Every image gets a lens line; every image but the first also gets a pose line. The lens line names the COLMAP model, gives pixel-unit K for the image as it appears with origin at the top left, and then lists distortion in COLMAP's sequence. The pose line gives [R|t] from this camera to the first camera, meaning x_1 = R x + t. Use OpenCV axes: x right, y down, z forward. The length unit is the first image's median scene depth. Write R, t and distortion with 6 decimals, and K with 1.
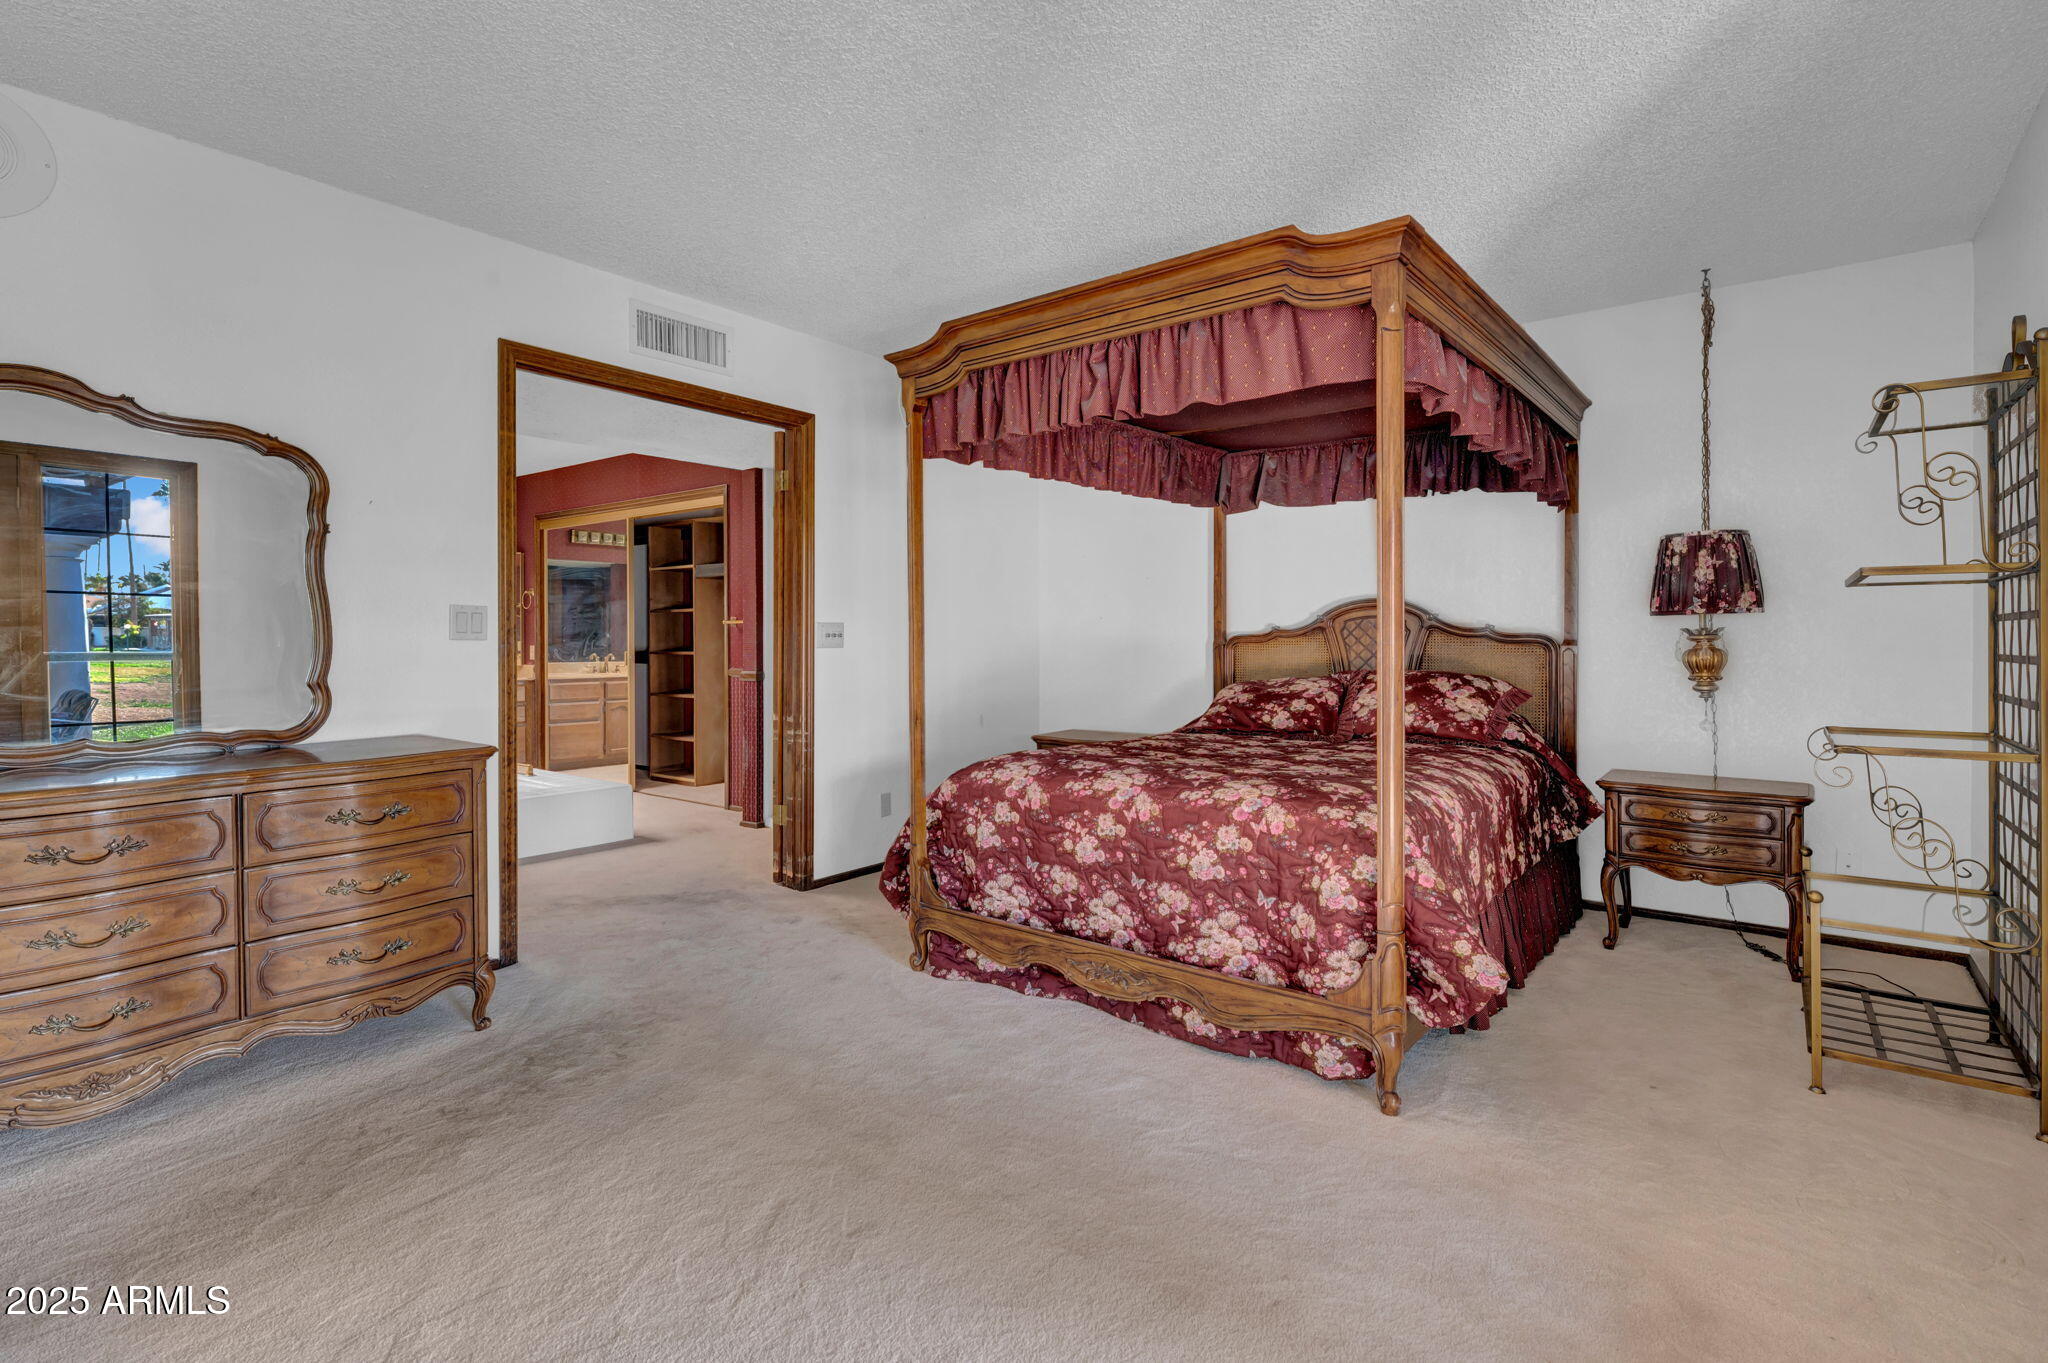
lens RADIAL K [[975.5, 0, 1029.8], [0, 975.5, 637.6], [0, 0, 1]] dist [0.002422, 0.000150]
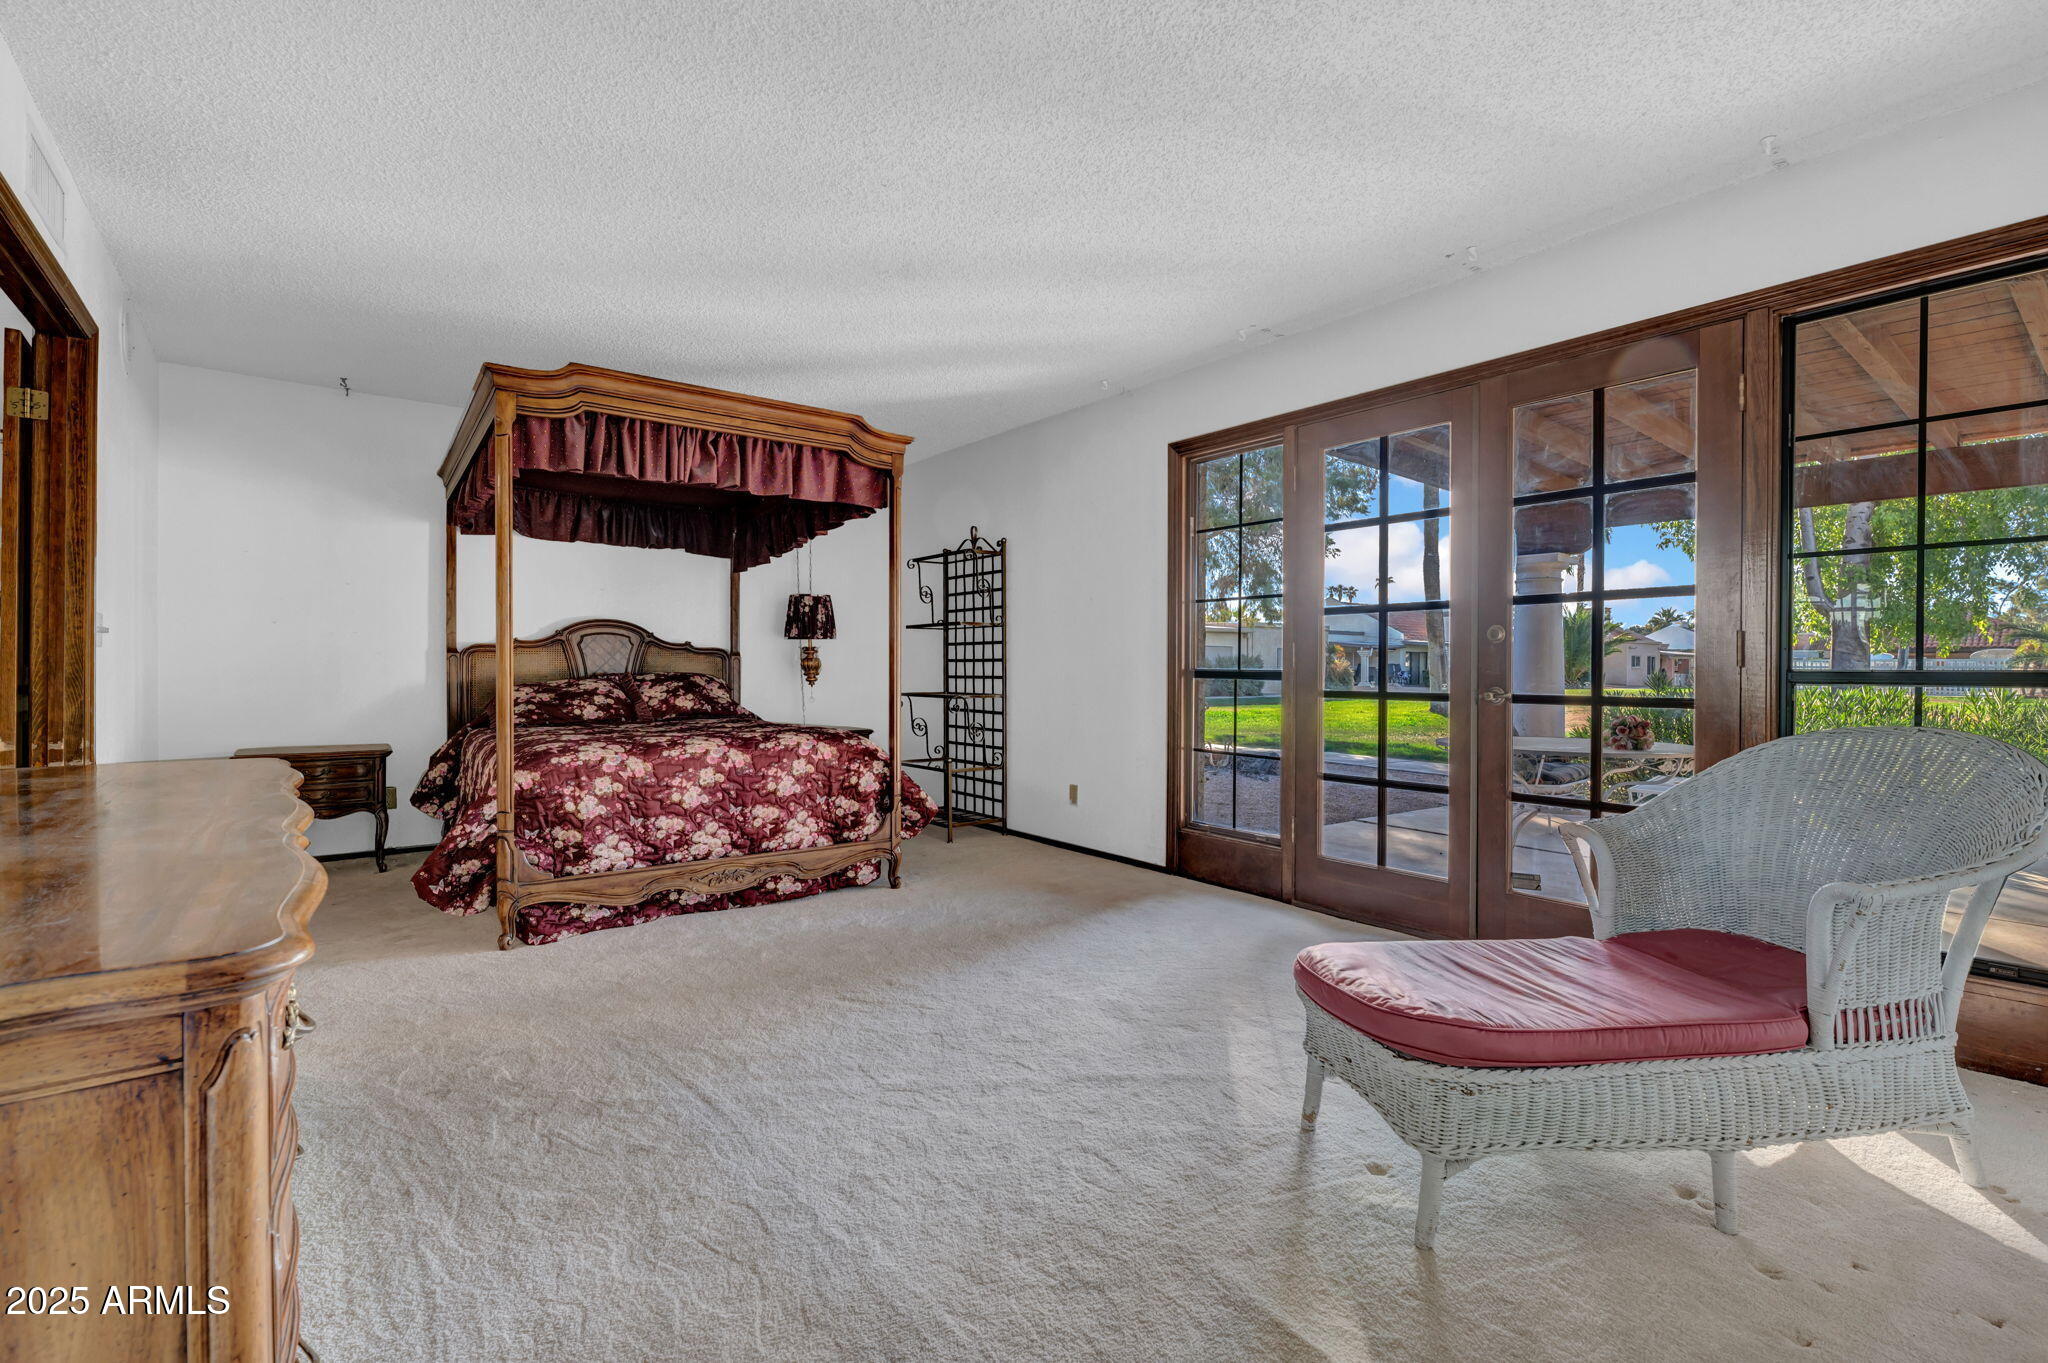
lens RADIAL K [[886.3, 0, 1017.5], [0, 886.3, 662.8], [0, 0, 1]] dist [-0.002861, -0.001456]
pose [[0.259342, 0.005641, 0.965769, -1.048244], [-0.003717, 0.999981, -0.004843, 0.035224], [-0.965778, -0.002334, 0.259358, 0.249015]]
